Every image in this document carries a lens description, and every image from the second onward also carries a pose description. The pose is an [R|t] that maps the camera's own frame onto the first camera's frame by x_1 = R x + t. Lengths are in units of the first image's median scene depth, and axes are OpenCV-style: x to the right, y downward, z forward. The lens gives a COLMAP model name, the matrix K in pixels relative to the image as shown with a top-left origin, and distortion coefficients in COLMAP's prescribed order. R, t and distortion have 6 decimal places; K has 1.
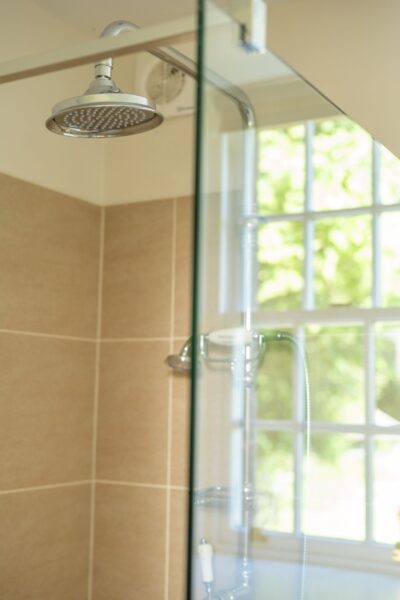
lens RADIAL K [[814.4, 0, 197.9], [0, 814.4, 303.1], [0, 0, 1]] dist [-0.021880, 0.000000]
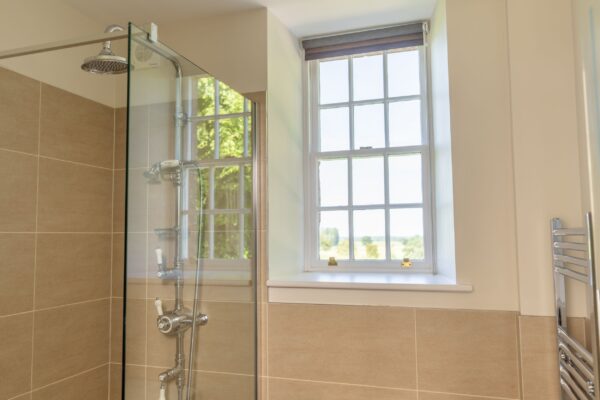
lens RADIAL K [[470.8, 0, 300.7], [0, 470.8, 196.6], [0, 0, 1]] dist [0.001280, -0.003617]
pose [[0.976906, -0.016724, 0.213016, 0.105807], [0.011062, 0.999554, 0.027742, 0.096152], [-0.213385, -0.024745, 0.976655, -0.371784]]
